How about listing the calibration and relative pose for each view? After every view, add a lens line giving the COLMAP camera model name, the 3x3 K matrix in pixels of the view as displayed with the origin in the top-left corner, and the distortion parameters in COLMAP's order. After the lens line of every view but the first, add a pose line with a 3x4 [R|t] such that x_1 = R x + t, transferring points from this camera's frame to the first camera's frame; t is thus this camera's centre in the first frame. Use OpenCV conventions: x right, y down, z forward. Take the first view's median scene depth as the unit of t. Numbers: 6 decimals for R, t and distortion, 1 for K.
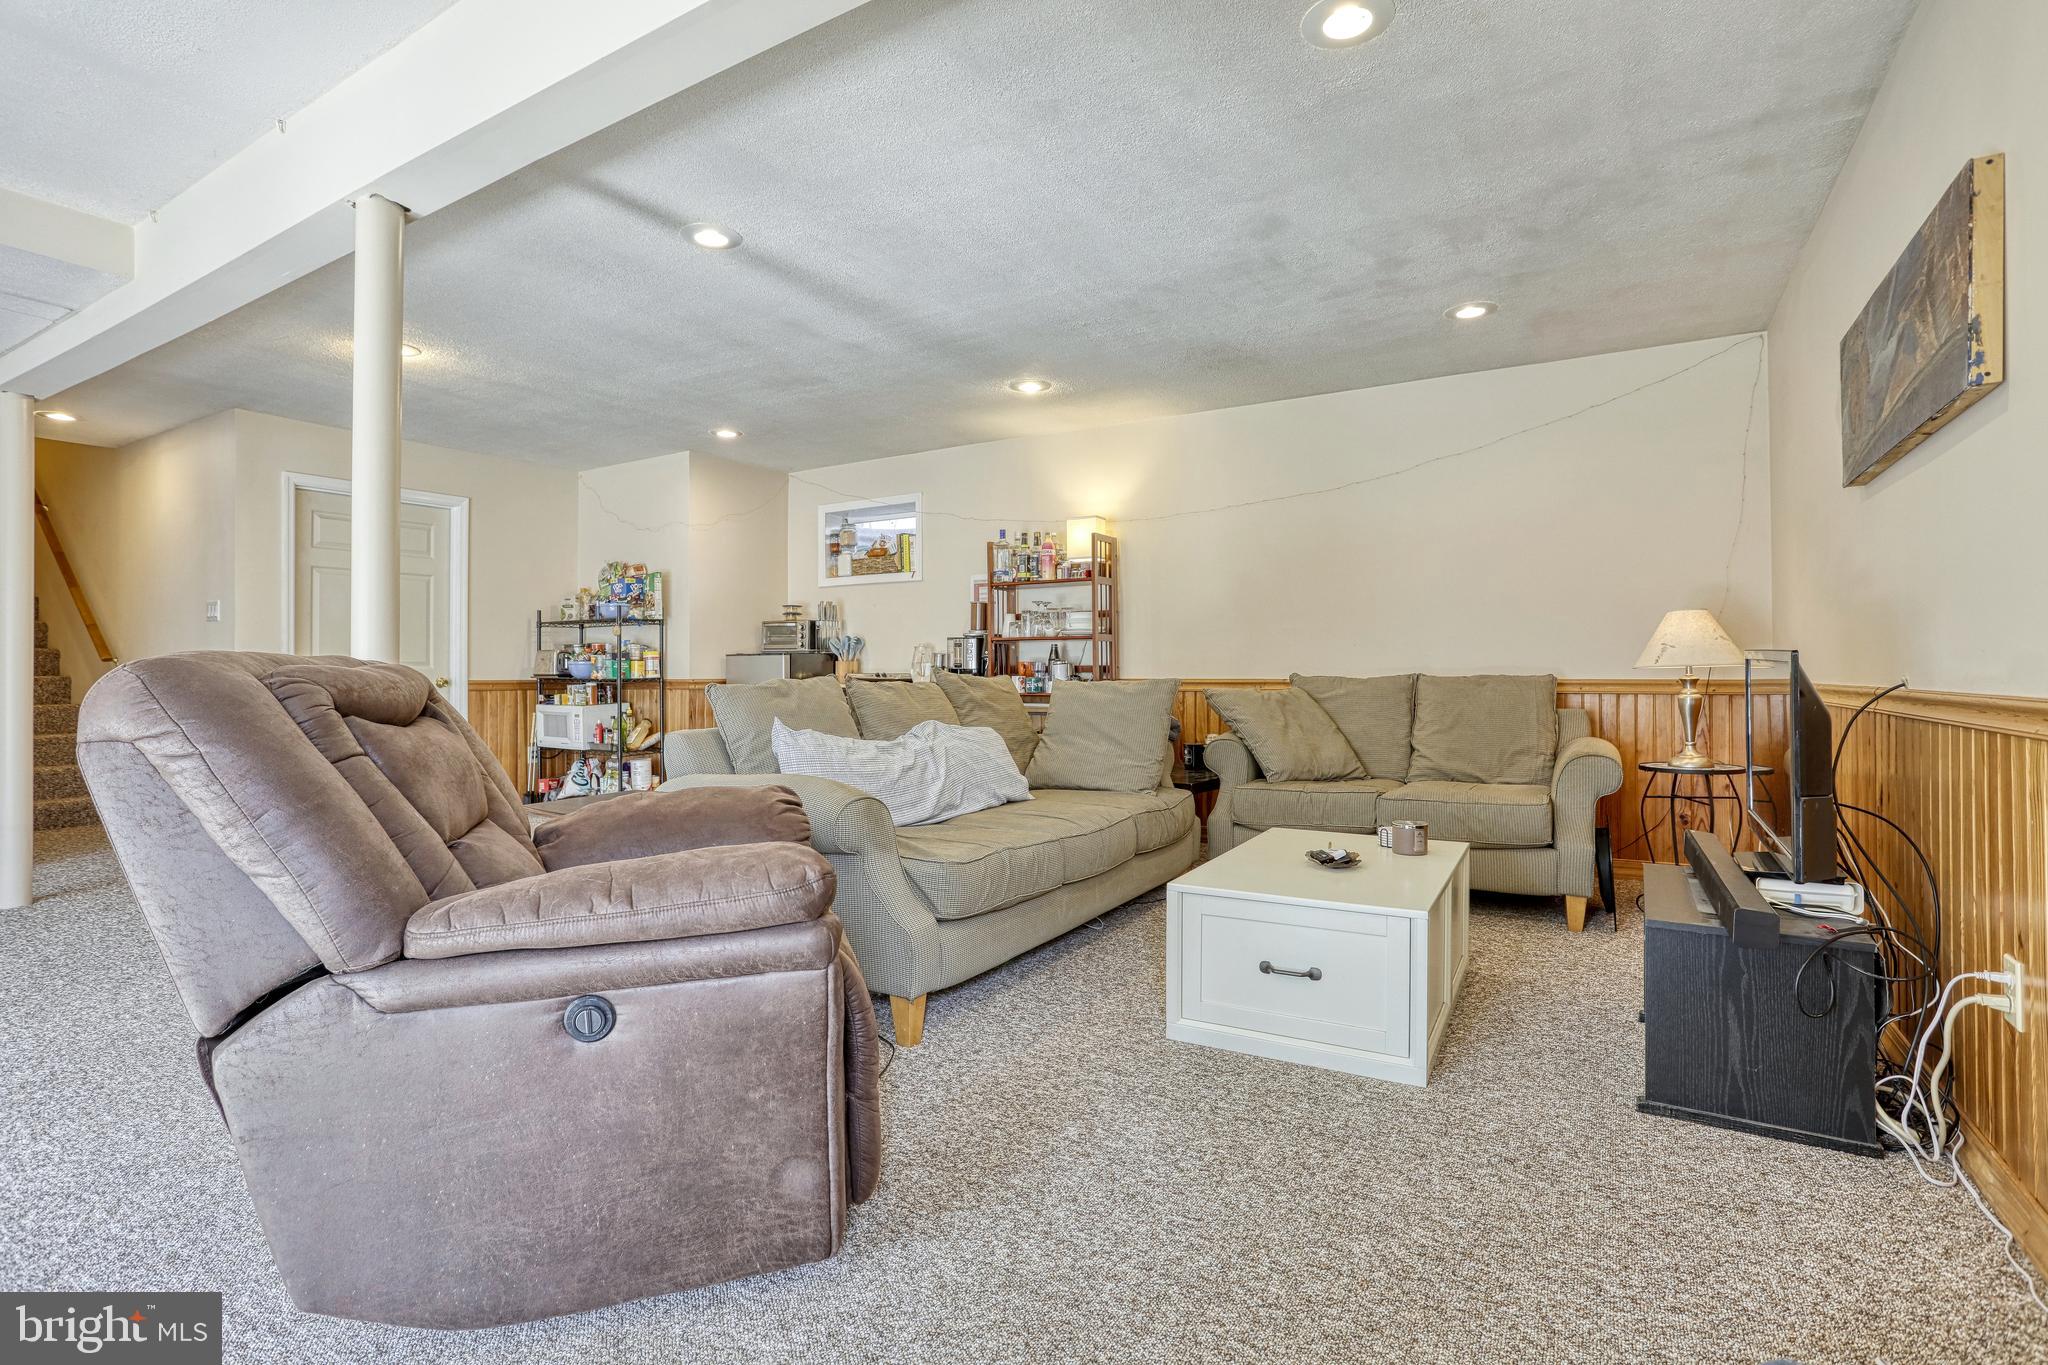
lens RADIAL K [[1012.4, 0, 1026.9], [0, 1012.4, 675.6], [0, 0, 1]] dist [-0.077798, 0.049667]
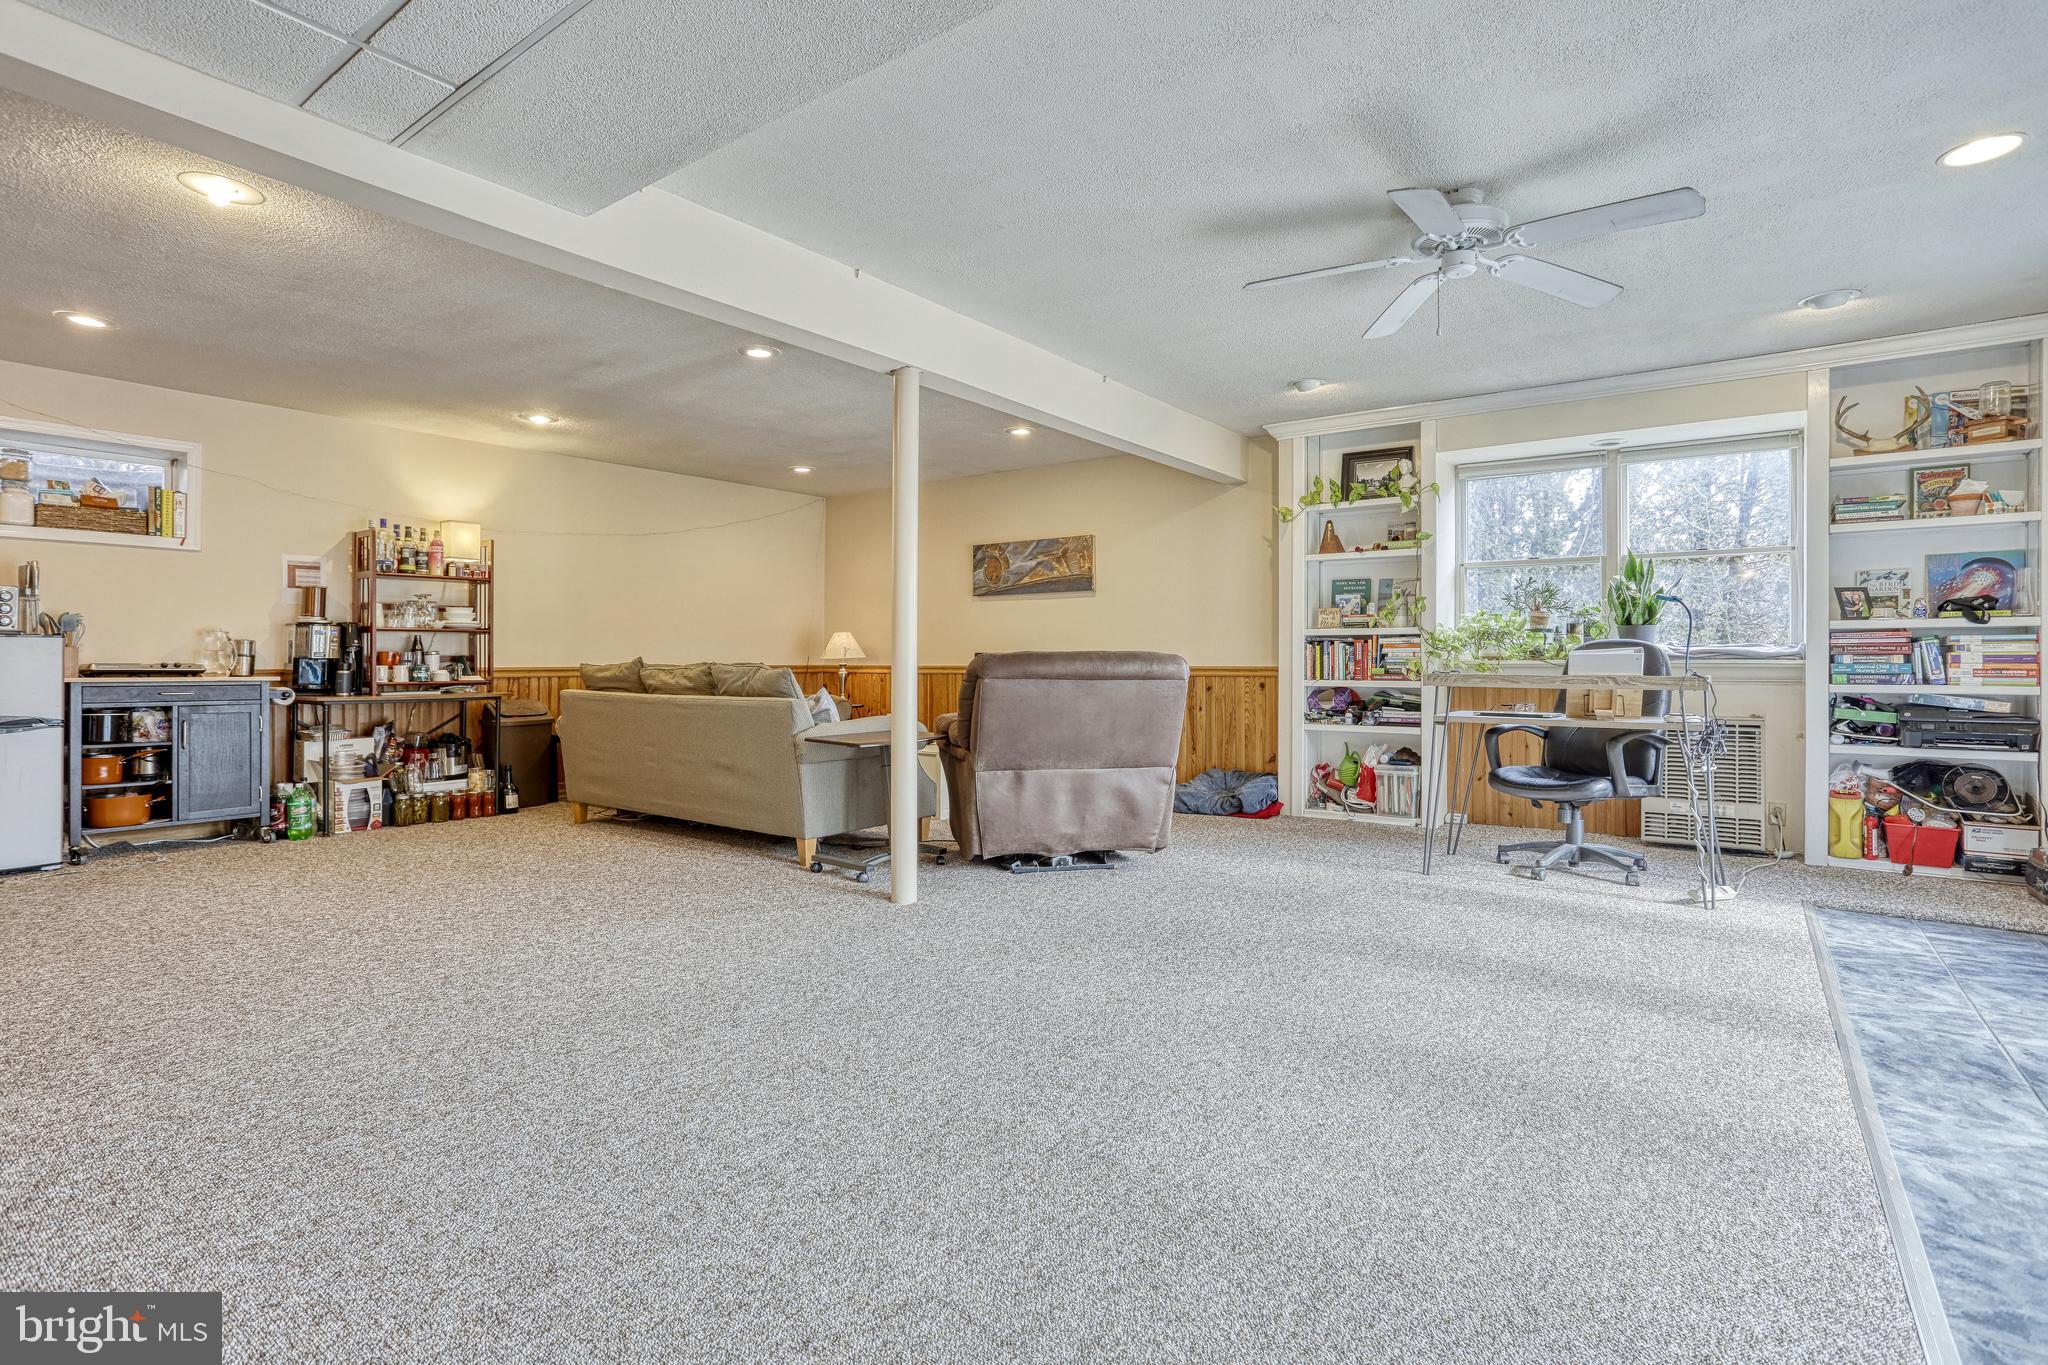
lens RADIAL K [[991.1, 0, 1024.6], [0, 991.1, 657.5], [0, 0, 1]] dist [-0.056525, 0.028192]
pose [[0.098656, 0.006283, 0.995102, -0.925245], [-0.001763, 0.999980, -0.006139, -0.003368], [-0.995120, -0.001148, 0.098666, 0.281122]]
